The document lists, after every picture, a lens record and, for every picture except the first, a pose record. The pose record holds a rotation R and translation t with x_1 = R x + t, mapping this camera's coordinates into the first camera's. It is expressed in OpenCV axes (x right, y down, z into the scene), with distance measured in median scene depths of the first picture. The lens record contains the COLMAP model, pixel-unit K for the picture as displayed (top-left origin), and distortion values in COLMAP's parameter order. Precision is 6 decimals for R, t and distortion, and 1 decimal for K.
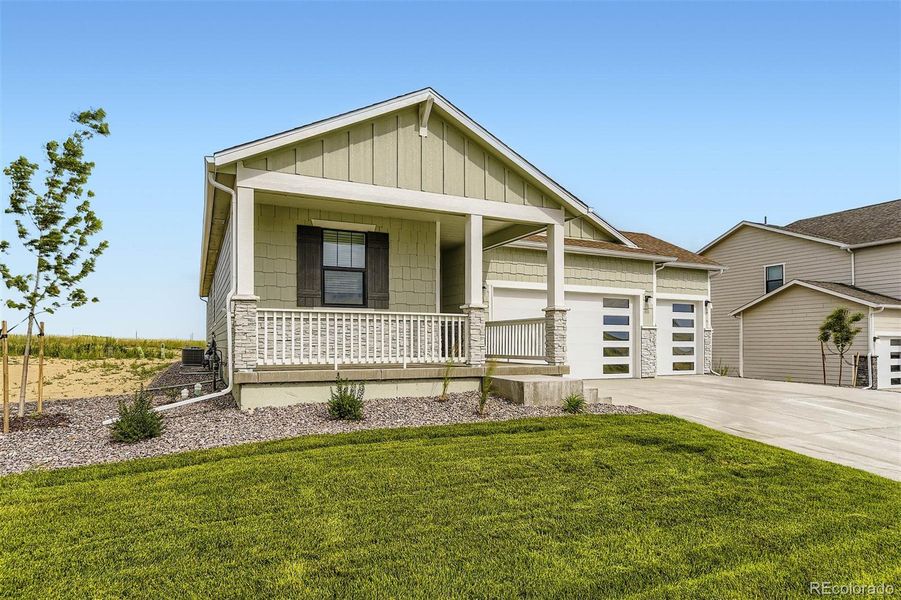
lens RADIAL K [[530.1, 0, 449.9], [0, 530.1, 341.6], [0, 0, 1]] dist [-0.001146, -0.000076]
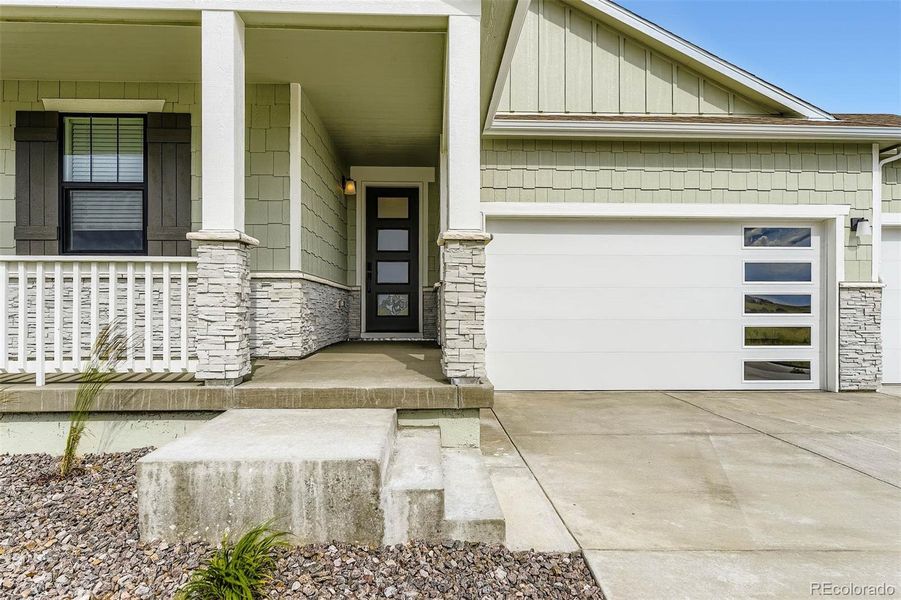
lens RADIAL K [[649.3, 0, 314.3], [0, 649.3, 318.4], [0, 0, 1]] dist [-0.003167, 0.001793]
pose [[0.921274, 0.001389, -0.388911, 0.257017], [0.002860, 0.999942, 0.010348, -0.007411], [0.388903, -0.010645, 0.921217, 0.469246]]
